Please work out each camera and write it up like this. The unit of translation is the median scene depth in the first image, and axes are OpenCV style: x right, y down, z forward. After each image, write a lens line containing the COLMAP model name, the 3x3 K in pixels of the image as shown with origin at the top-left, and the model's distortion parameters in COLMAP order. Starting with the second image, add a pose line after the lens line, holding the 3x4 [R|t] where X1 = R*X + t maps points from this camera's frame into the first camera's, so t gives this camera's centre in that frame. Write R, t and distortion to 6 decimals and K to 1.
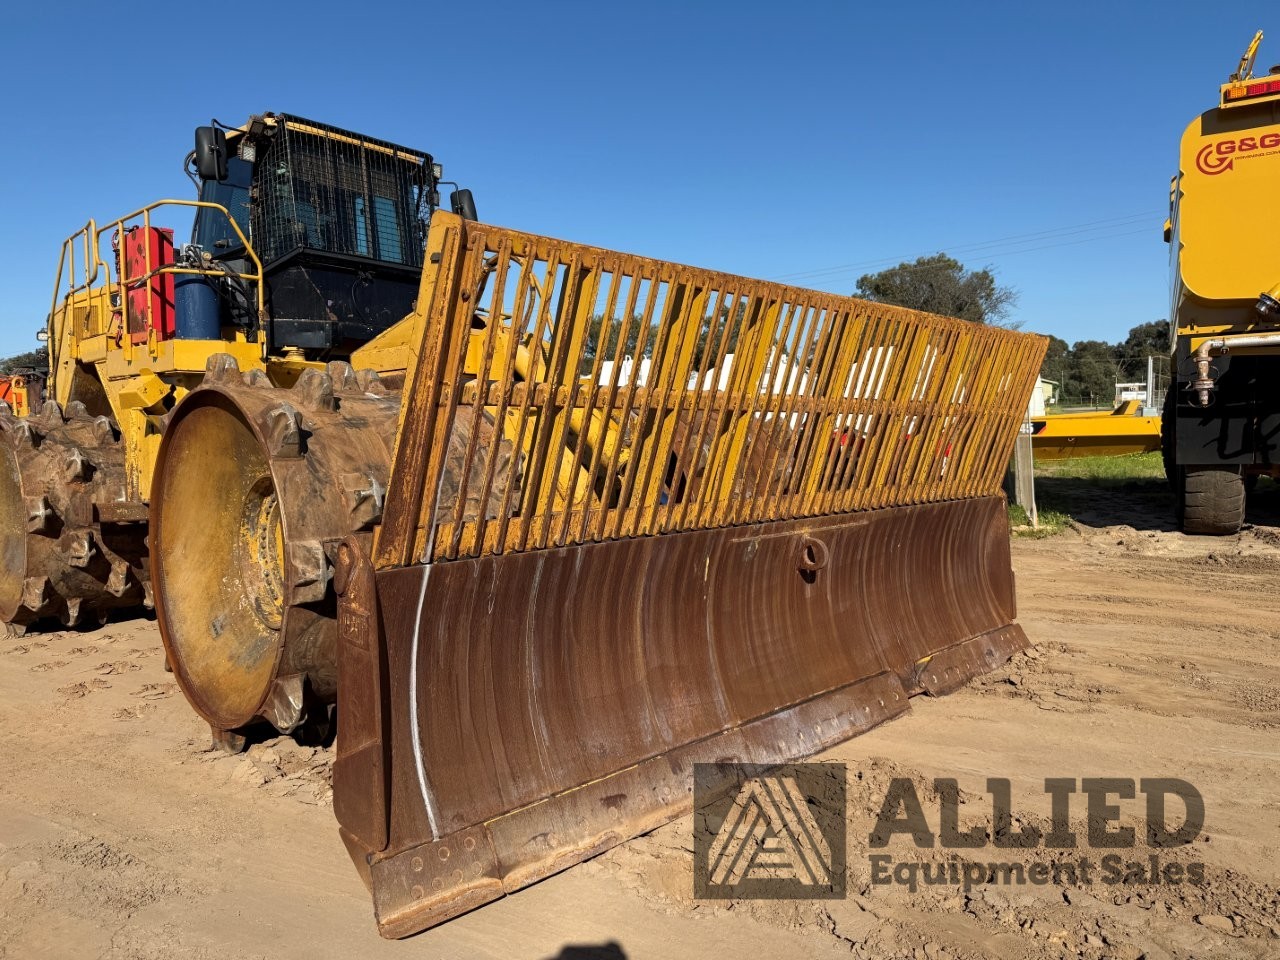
lens RADIAL K [[905.7, 0, 624.7], [0, 905.7, 487.2], [0, 0, 1]] dist [0.039125, -0.044697]
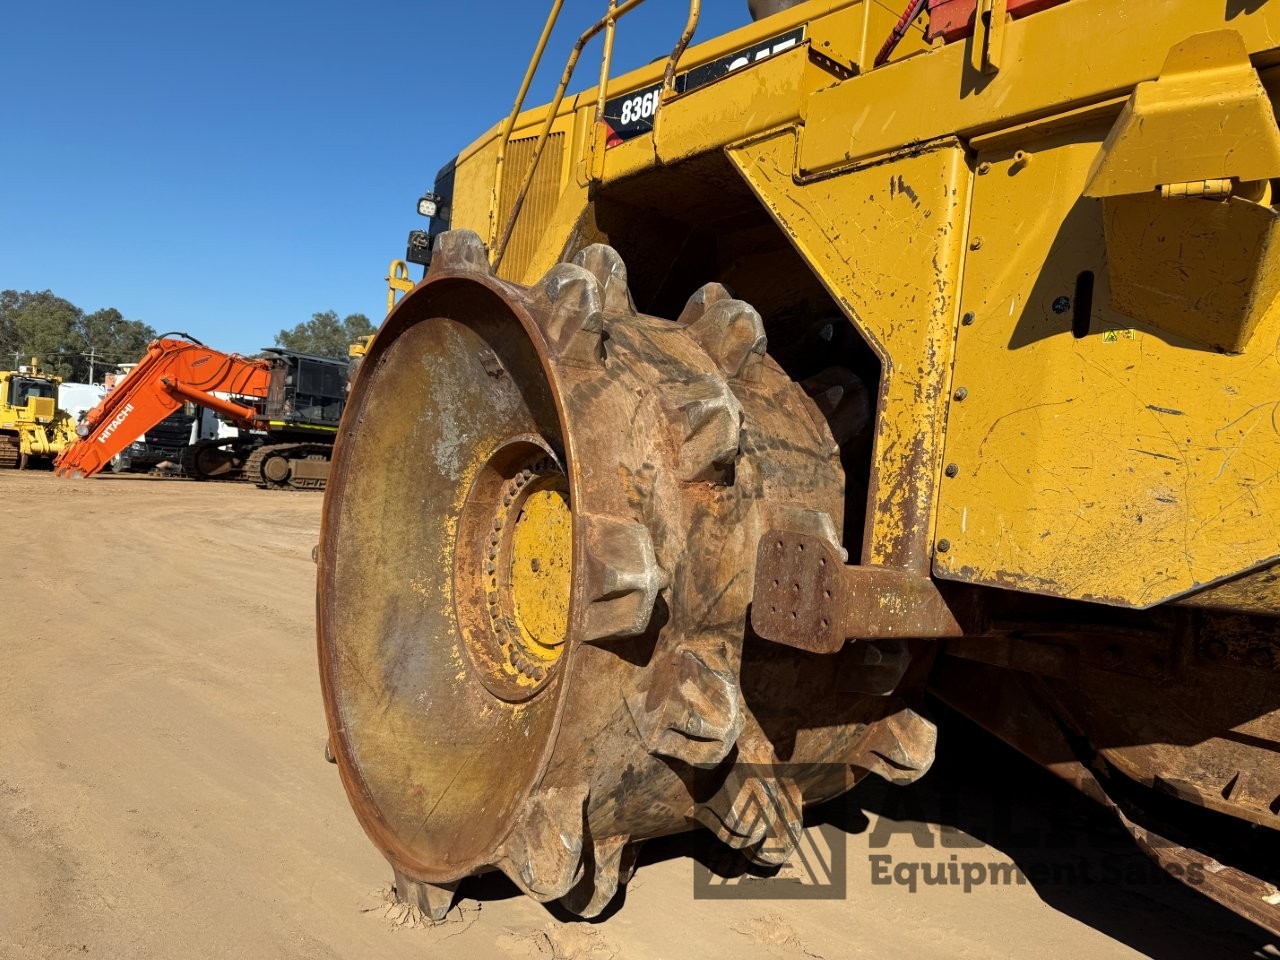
lens RADIAL K [[905.7, 0, 648.0], [0, 905.7, 487.0], [0, 0, 1]] dist [0.039125, -0.044697]
pose [[0.982531, 0.107090, -0.152198, -0.586370], [-0.115065, 0.992358, -0.044568, 0.012042], [0.146263, 0.061302, 0.987345, 0.712520]]
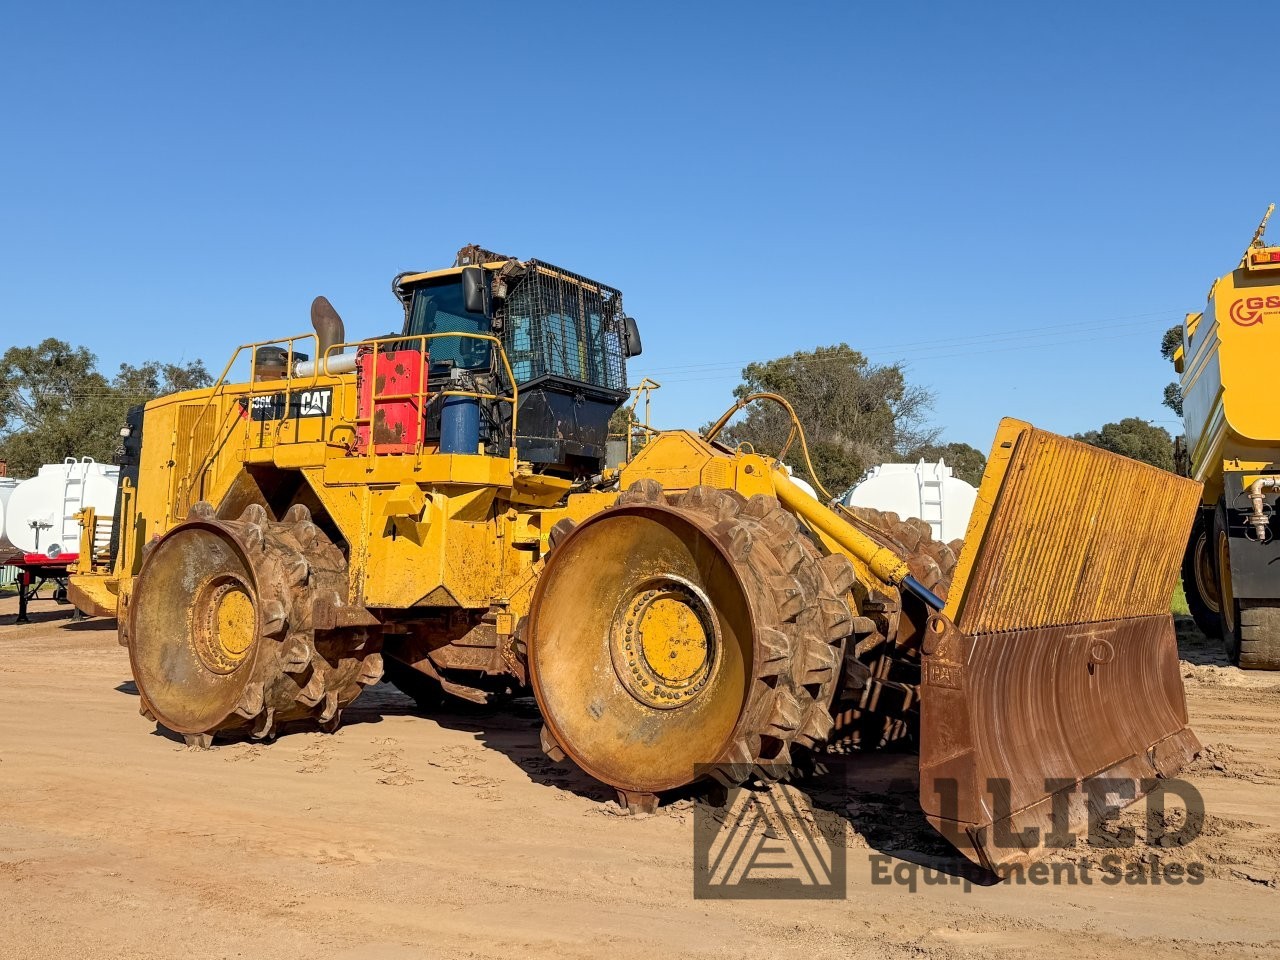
lens RADIAL K [[1177.5, 0, 612.6], [0, 1177.5, 375.6], [0, 0, 1]] dist [0.082499, 0.000000]
pose [[0.987473, 0.046344, 0.150827, -0.475073], [-0.014459, 0.978450, -0.205978, 0.033099], [-0.157123, 0.201217, 0.966863, -0.390889]]
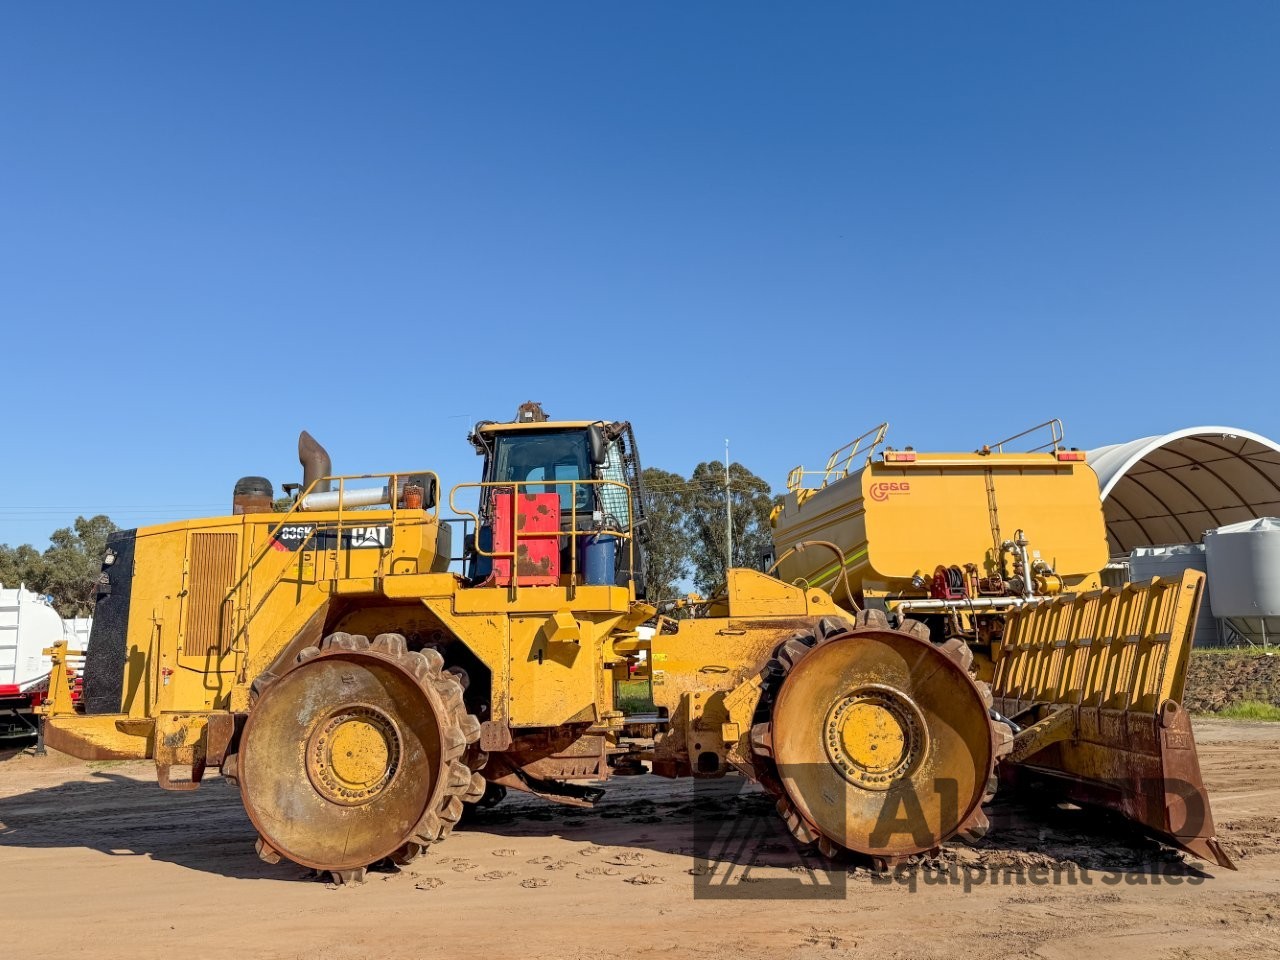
lens RADIAL K [[956.0, 0, 633.2], [0, 956.0, 437.8], [0, 0, 1]] dist [0.060569, -0.032113]
pose [[0.774217, 0.136257, 0.618079, -1.207535], [0.050783, 0.960030, -0.275253, 0.008037], [-0.630879, 0.244493, 0.736352, -0.051663]]
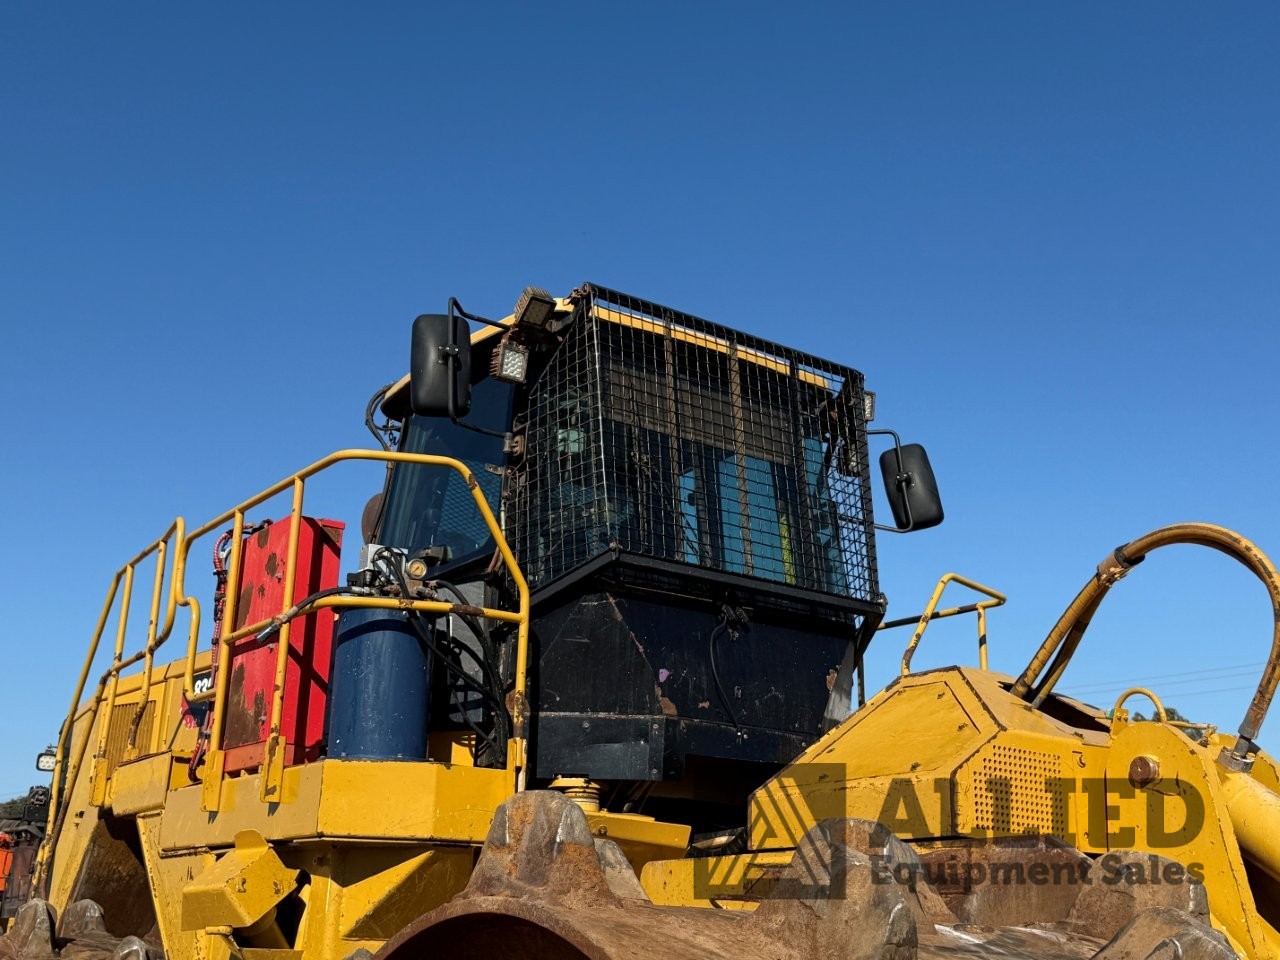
lens RADIAL K [[1489.6, 0, 651.2], [0, 1489.6, 473.0], [0, 0, 1]] dist [0.098936, 0.000000]
pose [[0.981795, -0.034024, -0.186871, -0.193159], [-0.033700, 0.937015, -0.347661, -0.045480], [0.186929, 0.347629, 0.918810, 0.312567]]
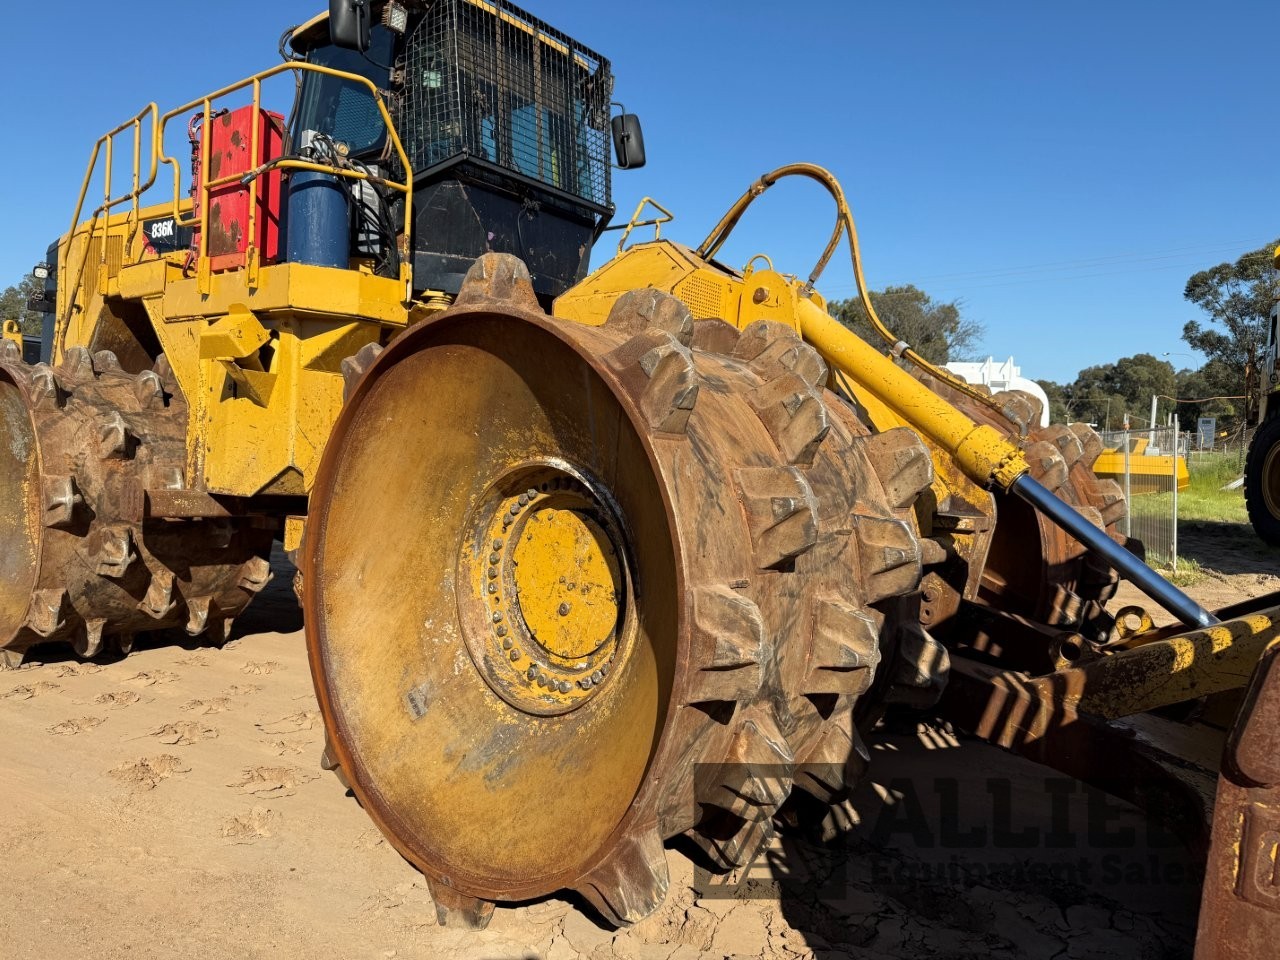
lens RADIAL K [[905.7, 0, 636.8], [0, 905.7, 486.7], [0, 0, 1]] dist [0.039125, -0.044697]
pose [[0.995952, 0.054358, 0.071594, -0.246539], [-0.053358, 0.998450, -0.015810, 0.005898], [-0.072342, 0.011926, 0.997309, 0.258986]]
